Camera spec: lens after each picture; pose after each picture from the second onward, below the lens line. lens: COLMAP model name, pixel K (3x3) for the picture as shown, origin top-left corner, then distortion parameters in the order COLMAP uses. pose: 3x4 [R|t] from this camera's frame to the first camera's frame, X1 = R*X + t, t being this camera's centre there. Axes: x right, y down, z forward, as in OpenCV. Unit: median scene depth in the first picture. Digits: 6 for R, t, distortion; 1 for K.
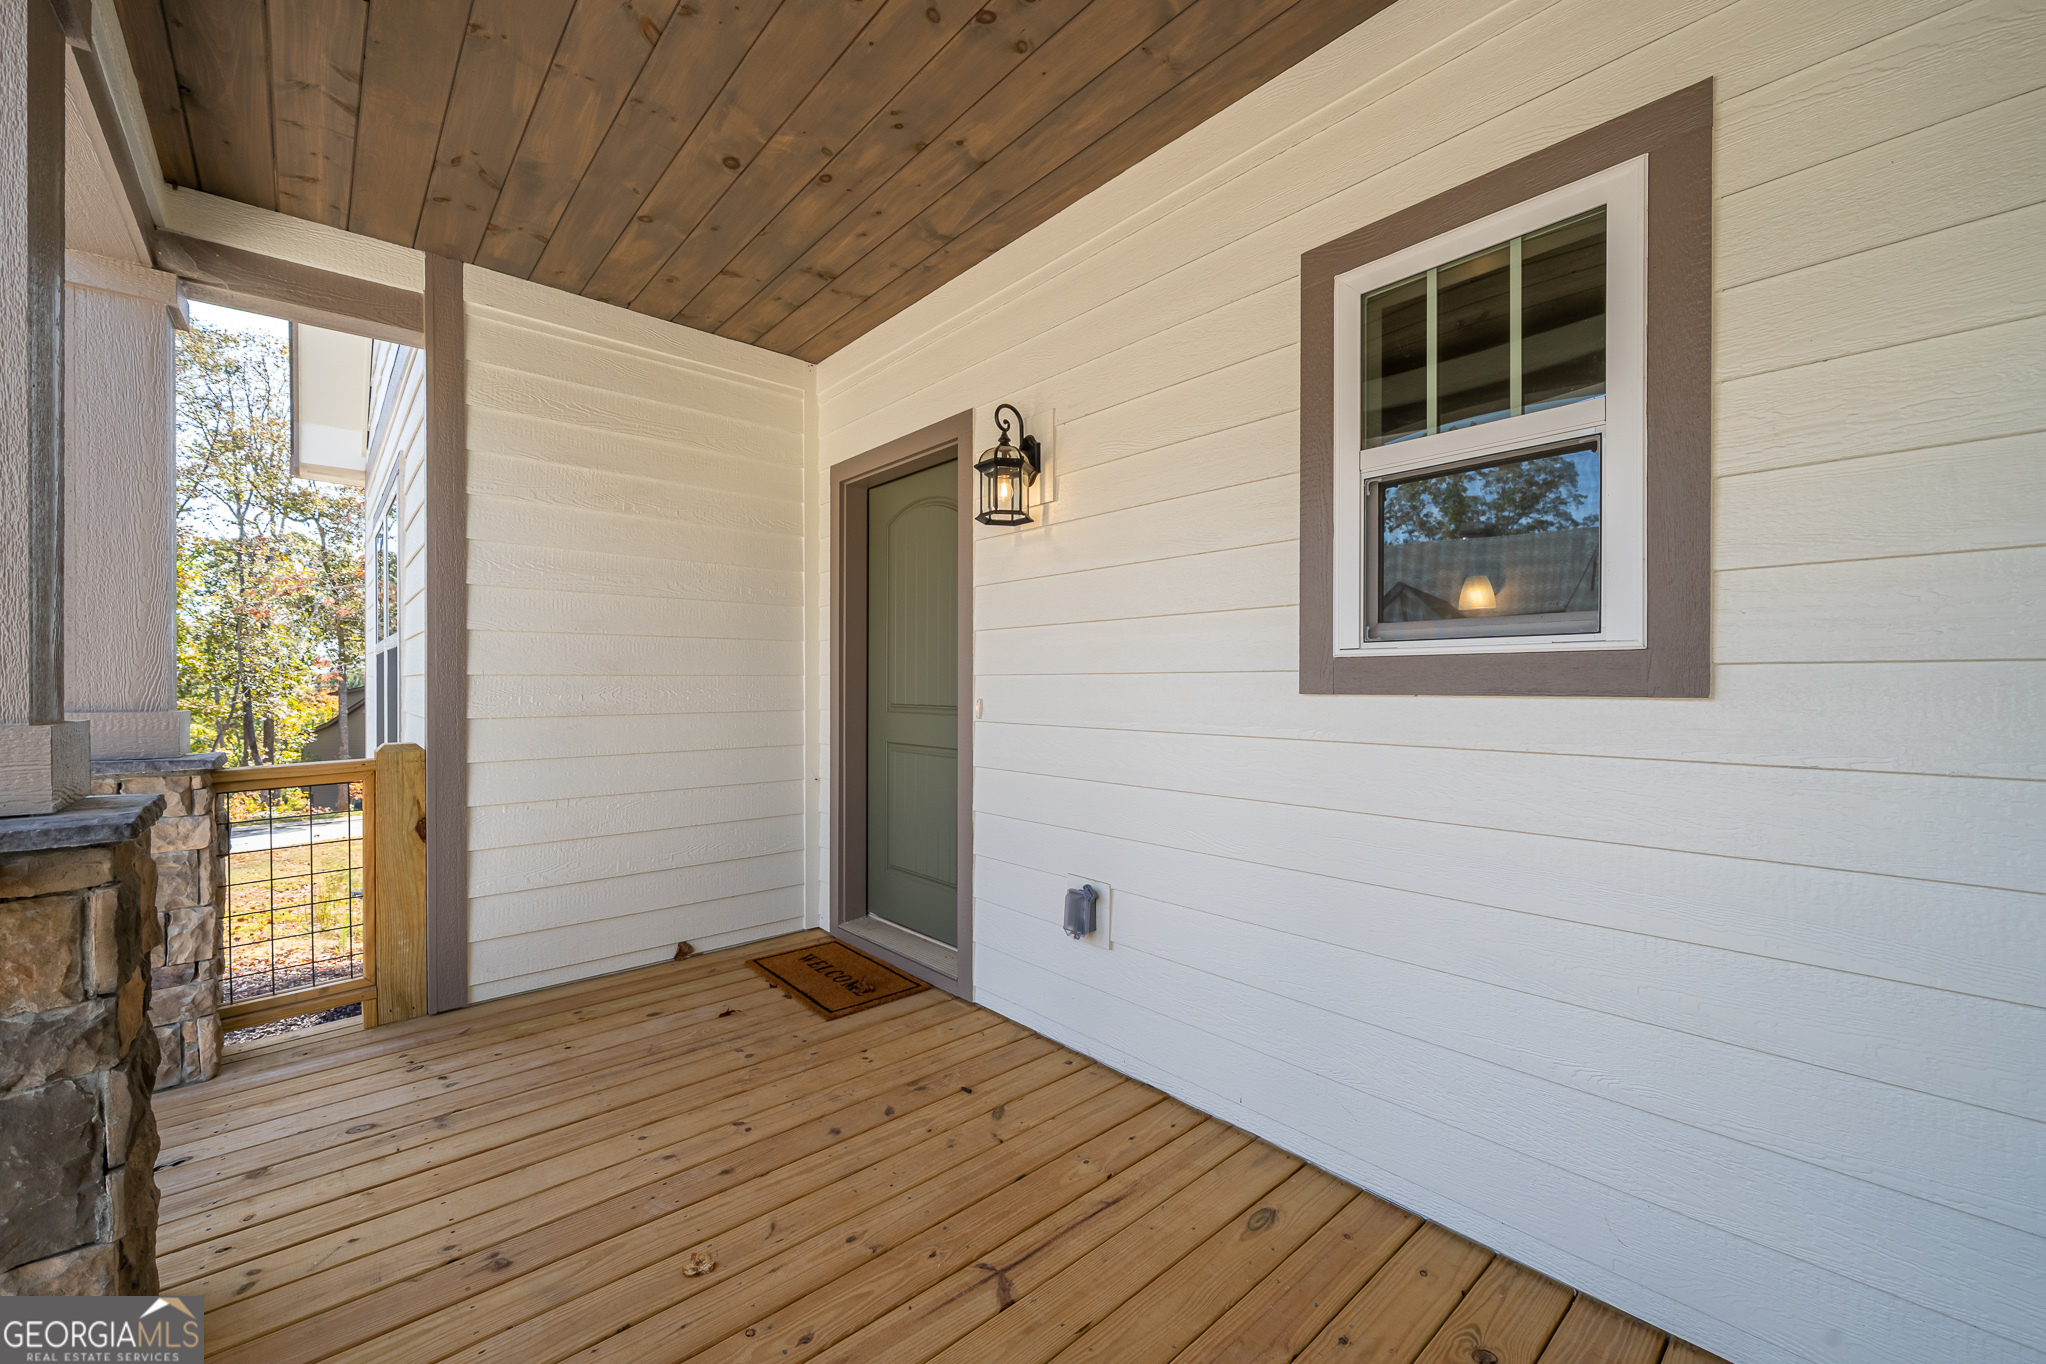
lens RADIAL K [[810.3, 0, 1024.1], [0, 810.3, 685.8], [0, 0, 1]] dist [-0.000132, -0.000172]
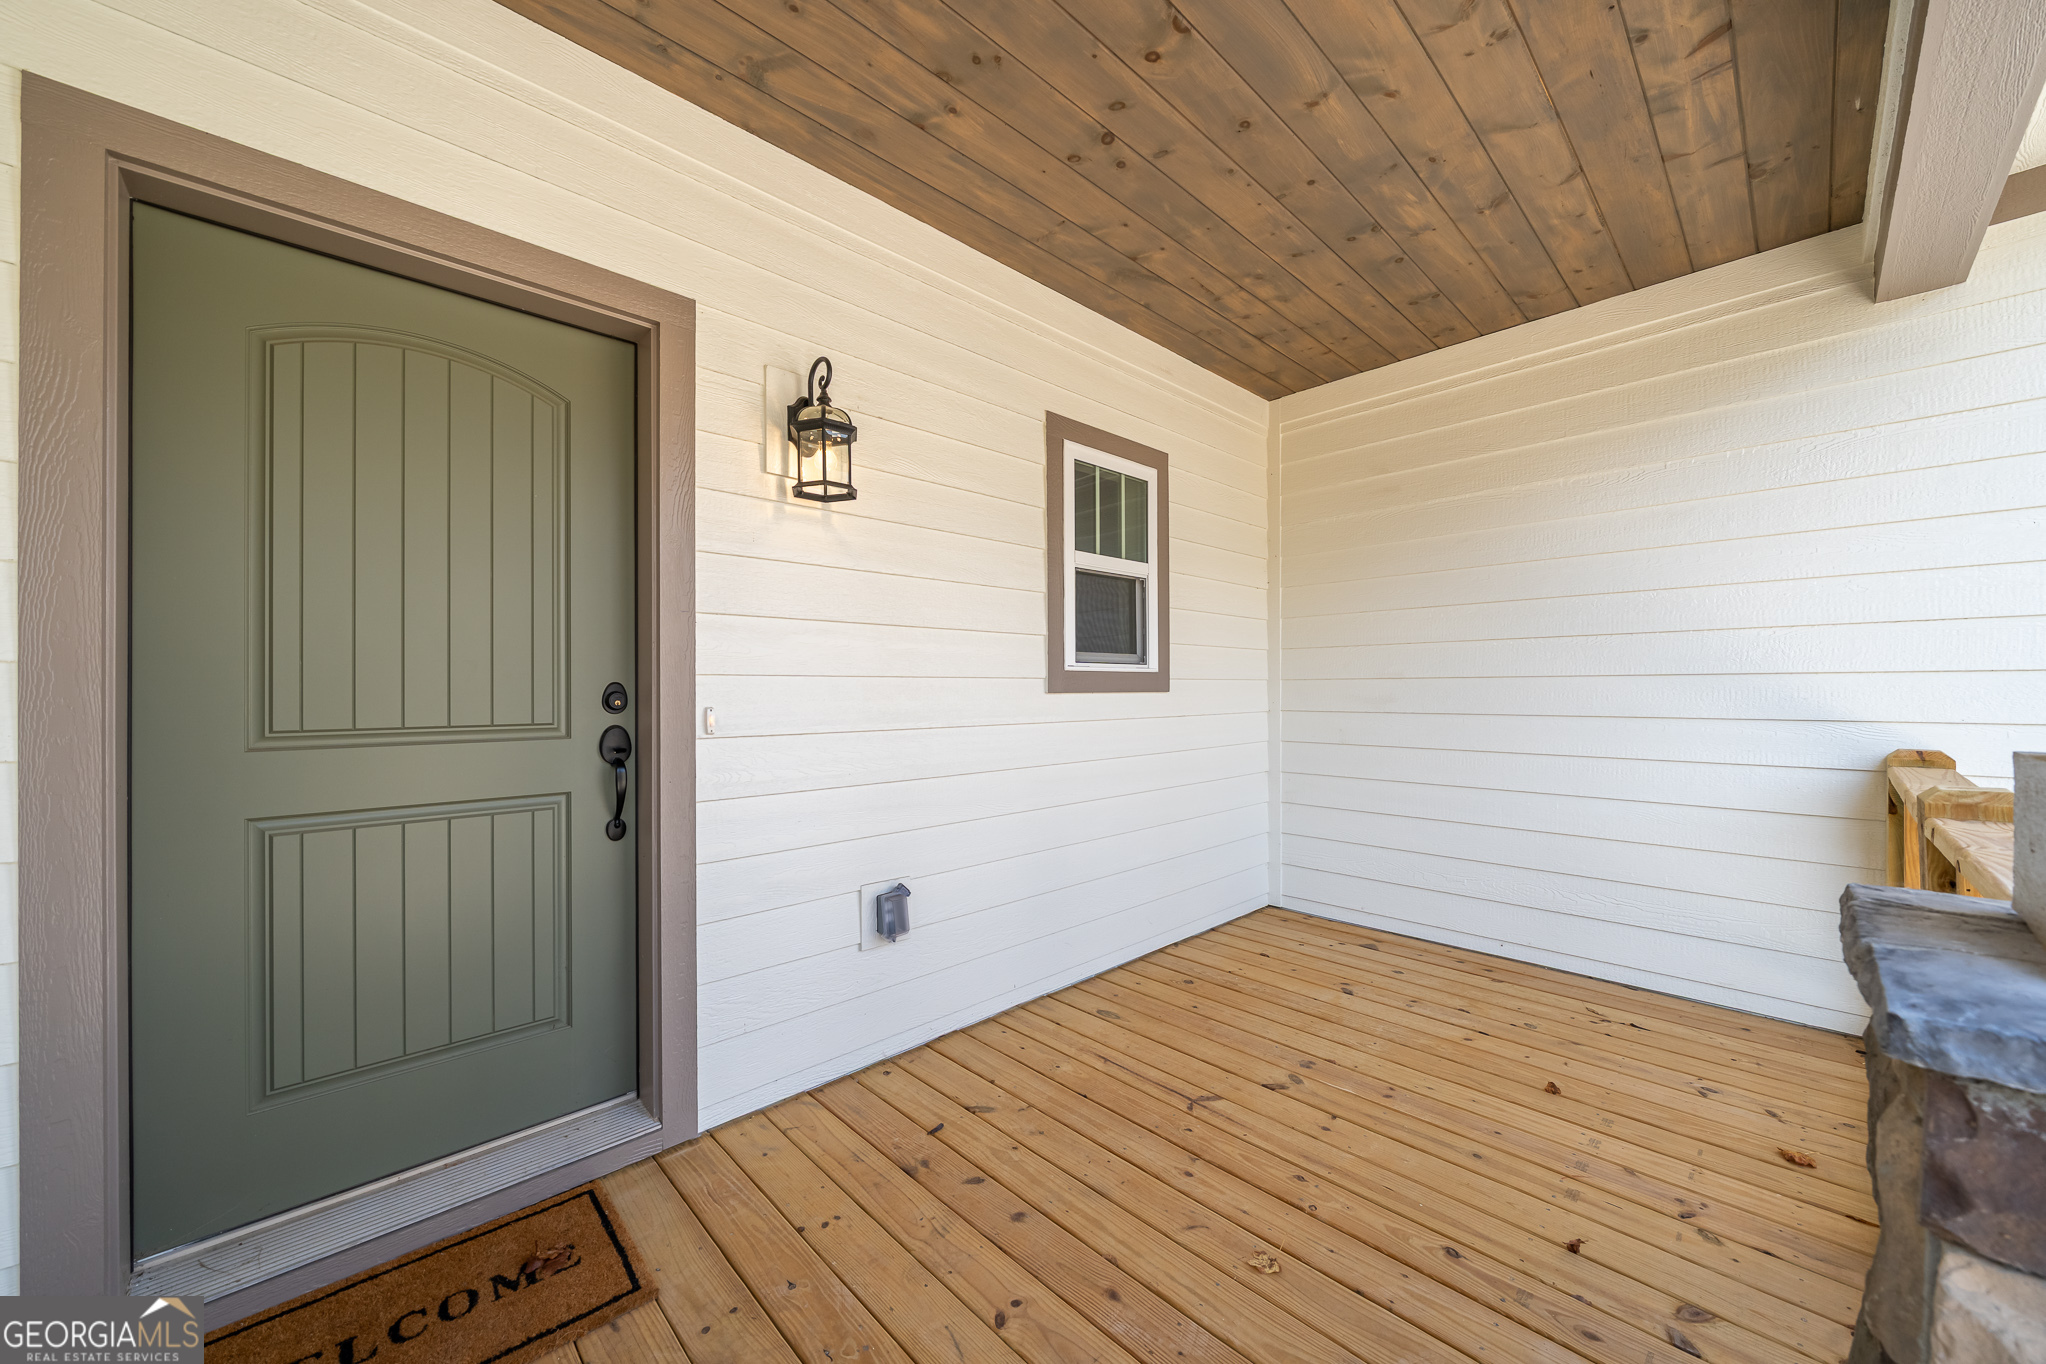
lens RADIAL K [[751.2, 0, 1024.0], [0, 751.2, 684.9], [0, 0, 1]] dist [-0.001549, -0.000131]
pose [[-0.036116, 0.004050, 0.999339, -1.085803], [0.005216, 0.999979, -0.003865, -0.000259], [-0.999334, 0.005073, -0.036136, 1.089692]]
